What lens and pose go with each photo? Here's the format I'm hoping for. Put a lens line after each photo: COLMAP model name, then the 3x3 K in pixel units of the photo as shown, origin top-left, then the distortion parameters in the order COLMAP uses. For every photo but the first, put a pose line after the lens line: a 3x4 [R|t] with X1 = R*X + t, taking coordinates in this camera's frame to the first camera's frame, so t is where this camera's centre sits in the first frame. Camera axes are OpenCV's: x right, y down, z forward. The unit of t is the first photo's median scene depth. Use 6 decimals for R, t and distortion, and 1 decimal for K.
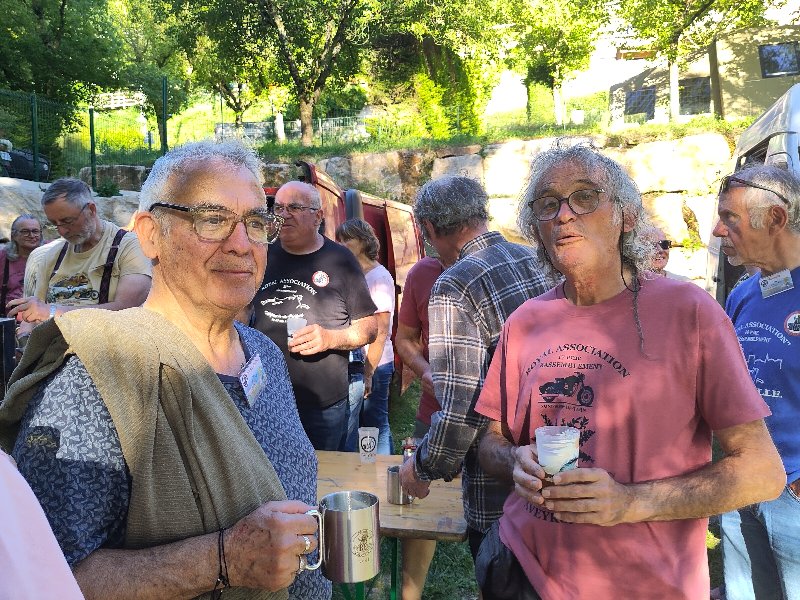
lens RADIAL K [[673.6, 0, 400.0], [0, 673.6, 300.0], [0, 0, 1]] dist [0.001905, -0.047940]
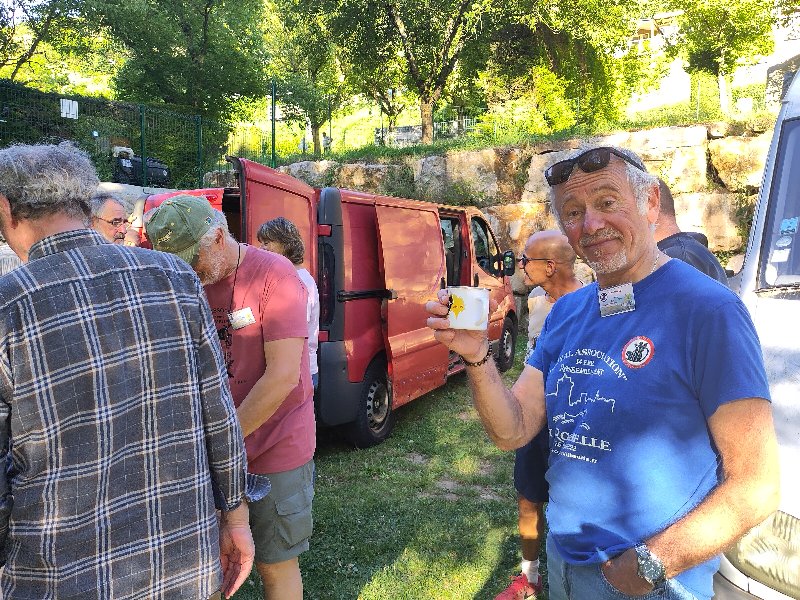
lens RADIAL K [[673.6, 0, 400.0], [0, 673.6, 300.0], [0, 0, 1]] dist [0.001905, -0.047940]
pose [[0.967034, 0.024893, -0.253426, 0.083941], [-0.025545, 0.999673, 0.000719, -0.002607], [0.253361, 0.005779, 0.967354, 0.034349]]
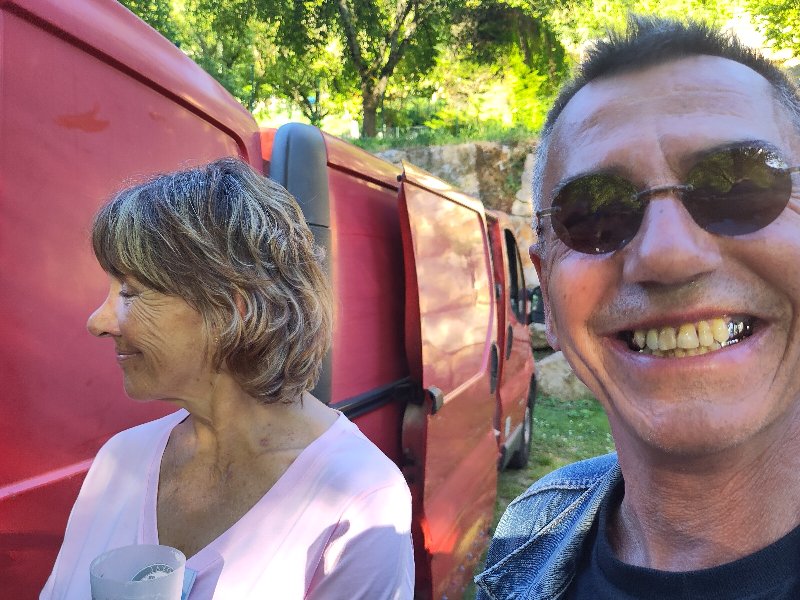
lens RADIAL K [[673.6, 0, 400.0], [0, 673.6, 300.0], [0, 0, 1]] dist [0.001905, -0.047940]
pose [[0.991454, 0.044519, -0.122626, 0.009082], [-0.048582, 0.998358, -0.030343, -0.019982], [0.121073, 0.036041, 0.991989, 0.205942]]
